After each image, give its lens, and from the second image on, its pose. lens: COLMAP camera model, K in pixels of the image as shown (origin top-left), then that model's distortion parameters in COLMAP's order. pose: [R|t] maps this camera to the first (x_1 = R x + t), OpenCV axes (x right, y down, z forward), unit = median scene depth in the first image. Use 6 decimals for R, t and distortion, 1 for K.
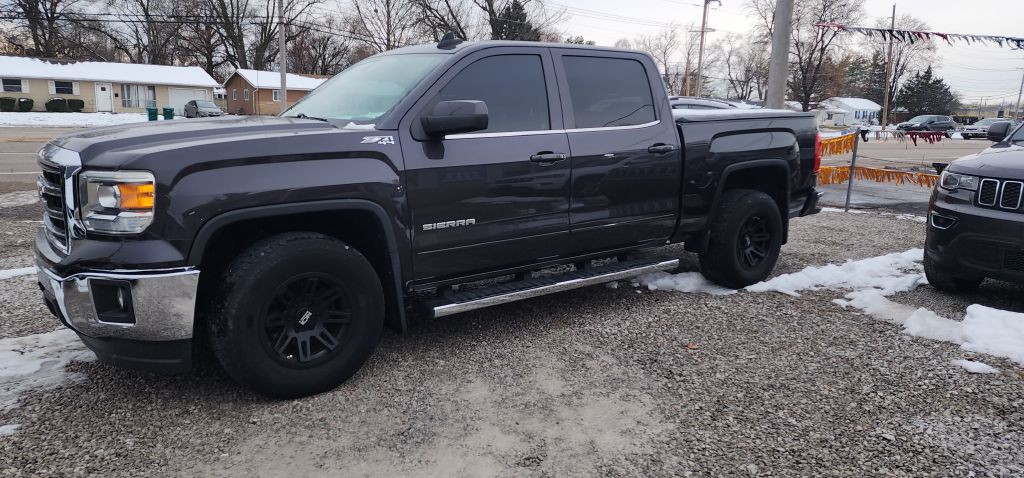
lens RADIAL K [[673.8, 0, 486.3], [0, 673.8, 250.7], [0, 0, 1]] dist [0.076979, -0.069336]
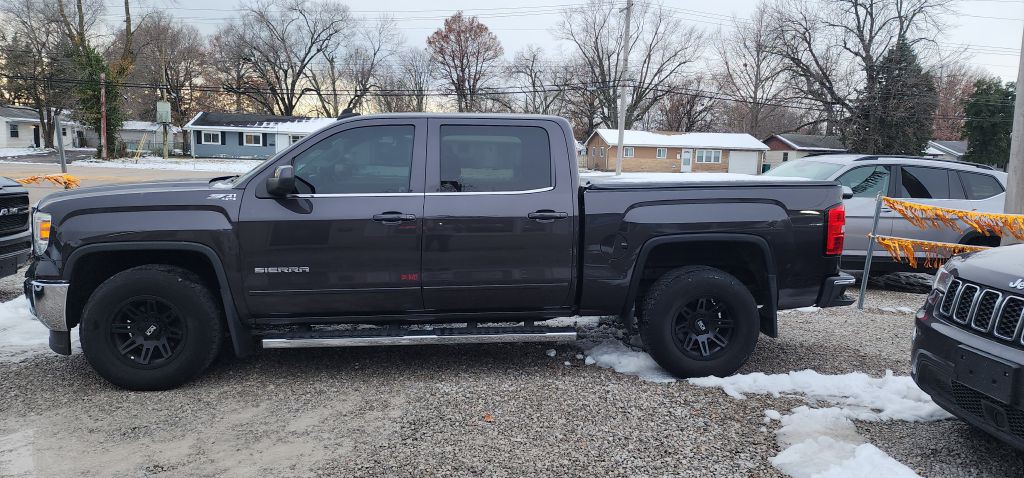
lens RADIAL K [[673.8, 0, 490.5], [0, 673.8, 242.2], [0, 0, 1]] dist [0.076979, -0.069336]
pose [[0.854483, 0.064073, -0.515513, 0.537574], [-0.110408, 0.992092, -0.059700, -0.035023], [0.507611, 0.107929, 0.854799, 0.105433]]
